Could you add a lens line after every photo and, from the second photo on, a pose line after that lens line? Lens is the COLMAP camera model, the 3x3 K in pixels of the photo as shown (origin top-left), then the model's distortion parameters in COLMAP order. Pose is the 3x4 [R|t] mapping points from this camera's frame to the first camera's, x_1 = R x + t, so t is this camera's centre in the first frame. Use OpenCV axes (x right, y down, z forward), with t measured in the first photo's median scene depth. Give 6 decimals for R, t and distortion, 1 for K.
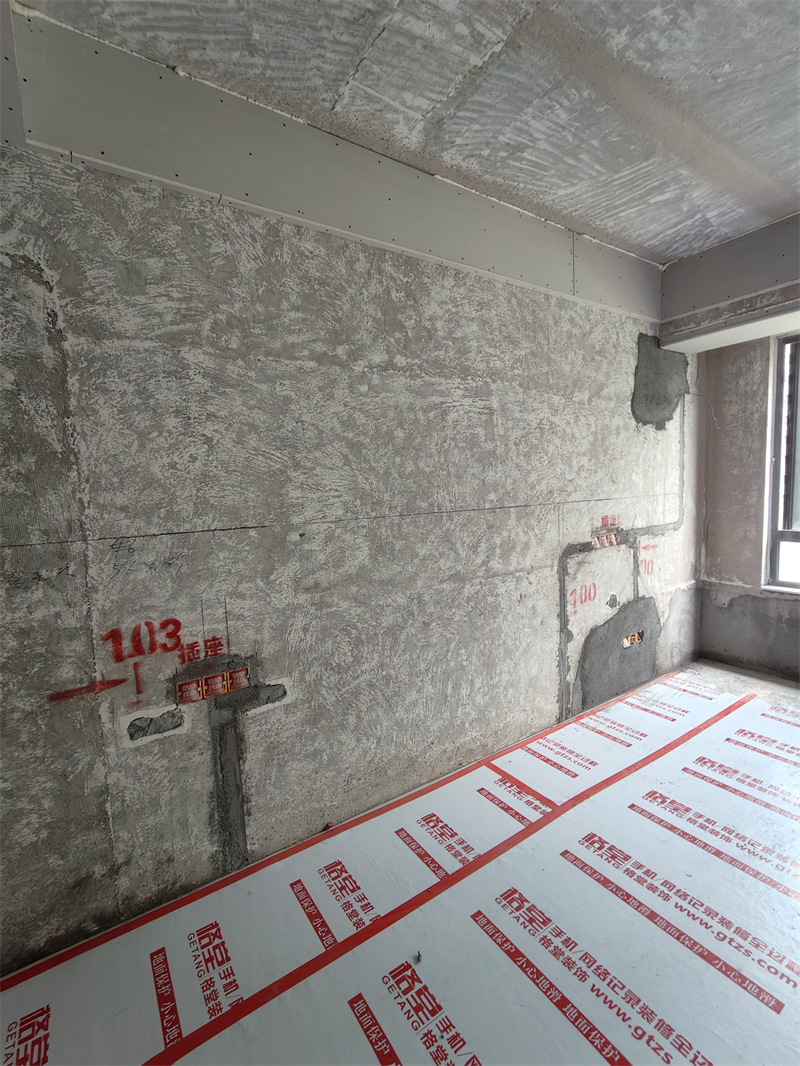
lens RADIAL K [[487.4, 0, 397.6], [0, 487.4, 537.3], [0, 0, 1]] dist [-0.006101, 0.001225]
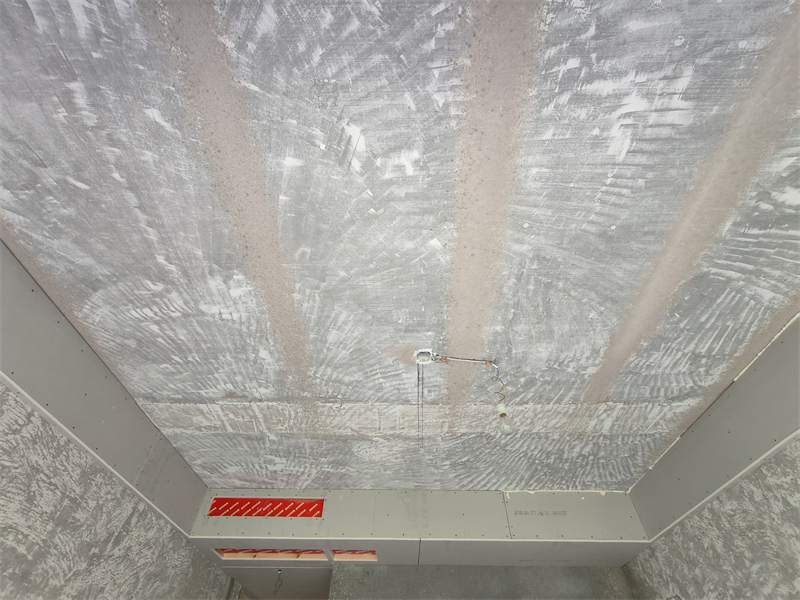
lens RADIAL K [[373.9, 0, 400.0], [0, 373.9, 300.0], [0, 0, 1]] dist [0.020459, -0.000173]
pose [[-0.557415, -0.597949, -0.575974, 1.563647], [-0.066854, 0.723823, -0.686739, -0.208747], [0.827538, -0.344293, -0.443444, 0.994505]]
